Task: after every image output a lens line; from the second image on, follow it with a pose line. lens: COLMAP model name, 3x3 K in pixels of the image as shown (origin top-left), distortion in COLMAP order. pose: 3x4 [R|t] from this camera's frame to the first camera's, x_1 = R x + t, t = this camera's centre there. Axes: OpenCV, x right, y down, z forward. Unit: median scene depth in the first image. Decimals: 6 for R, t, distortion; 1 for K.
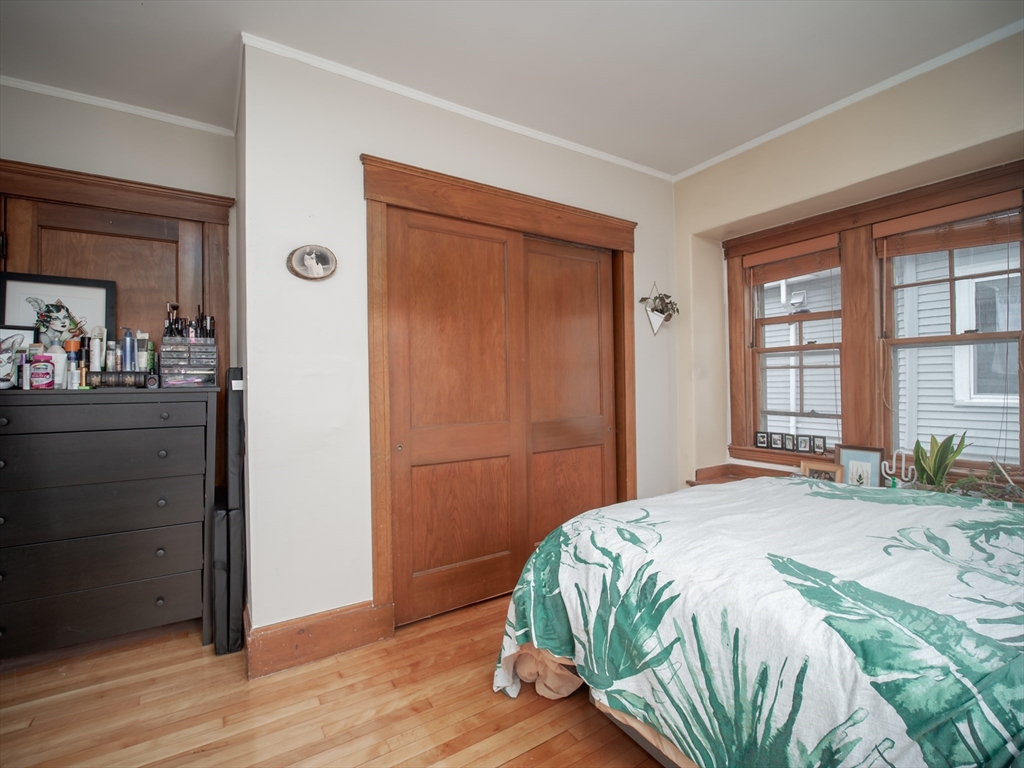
lens RADIAL K [[474.3, 0, 509.3], [0, 474.3, 384.9], [0, 0, 1]] dist [-0.023981, -0.000531]
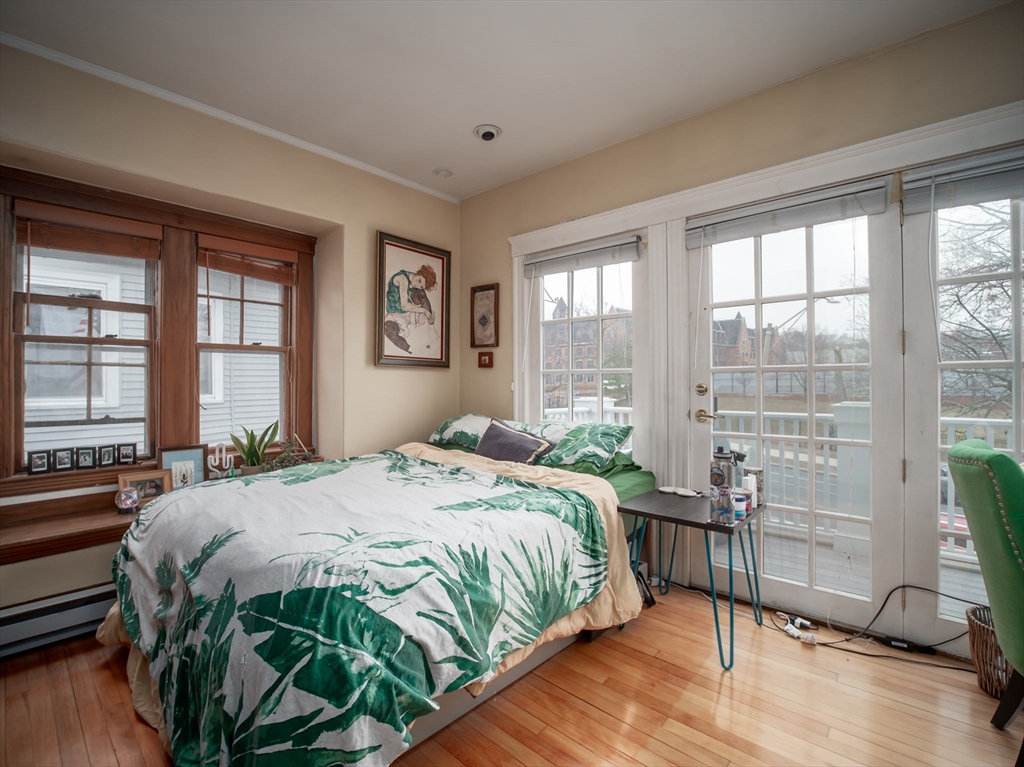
lens RADIAL K [[474.3, 0, 504.7], [0, 474.3, 380.4], [0, 0, 1]] dist [-0.023981, -0.000531]
pose [[-0.273230, 0.011628, 0.961879, -0.425975], [0.009640, 0.999910, -0.009350, 0.006224], [-0.961901, 0.006718, -0.273317, 0.633337]]
